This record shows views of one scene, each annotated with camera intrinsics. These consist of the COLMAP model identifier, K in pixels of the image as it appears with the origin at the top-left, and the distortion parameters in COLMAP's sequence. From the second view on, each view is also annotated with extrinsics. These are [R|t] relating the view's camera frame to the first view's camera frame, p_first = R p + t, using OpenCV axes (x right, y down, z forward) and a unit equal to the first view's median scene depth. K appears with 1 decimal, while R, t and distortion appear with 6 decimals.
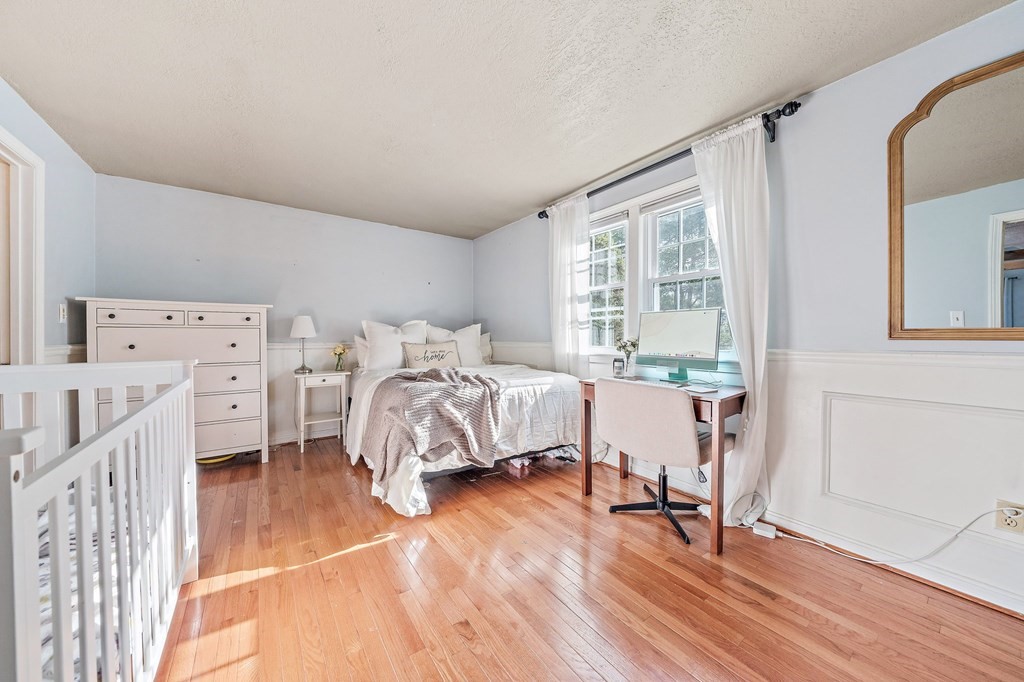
lens RADIAL K [[352.5, 0, 510.1], [0, 352.5, 345.4], [0, 0, 1]] dist [-0.000526, -0.000033]
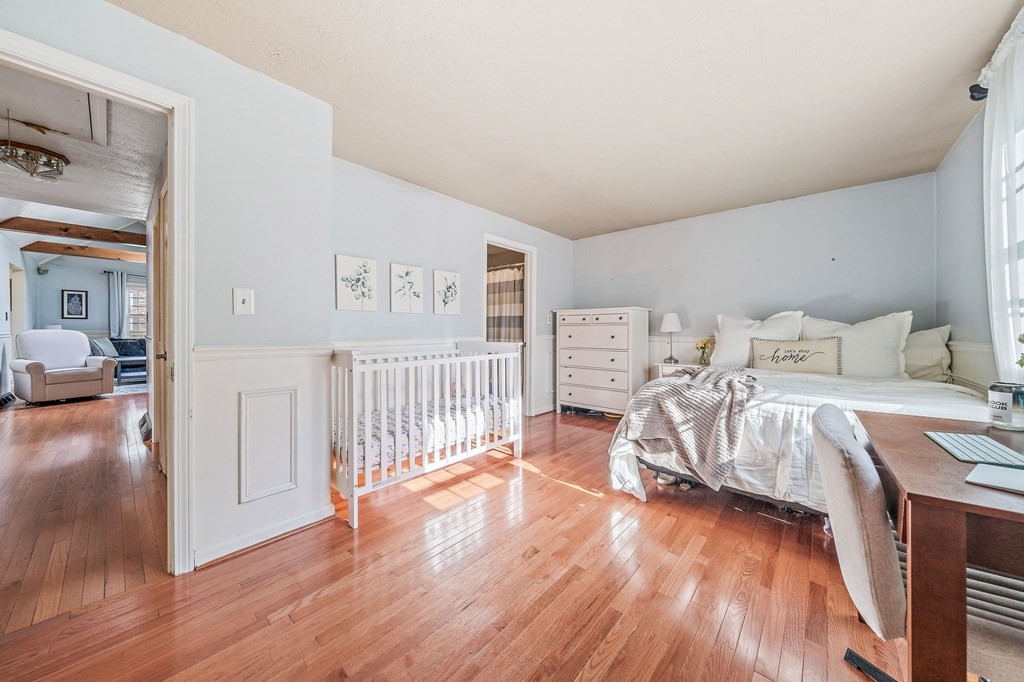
lens RADIAL K [[351.6, 0, 513.3], [0, 351.6, 339.8], [0, 0, 1]] dist [-0.001068, -0.000071]
pose [[0.229807, 0.026673, -0.972871, 0.592911], [-0.029392, 0.999359, 0.020457, -0.007066], [0.972792, 0.023894, 0.230444, 0.326604]]
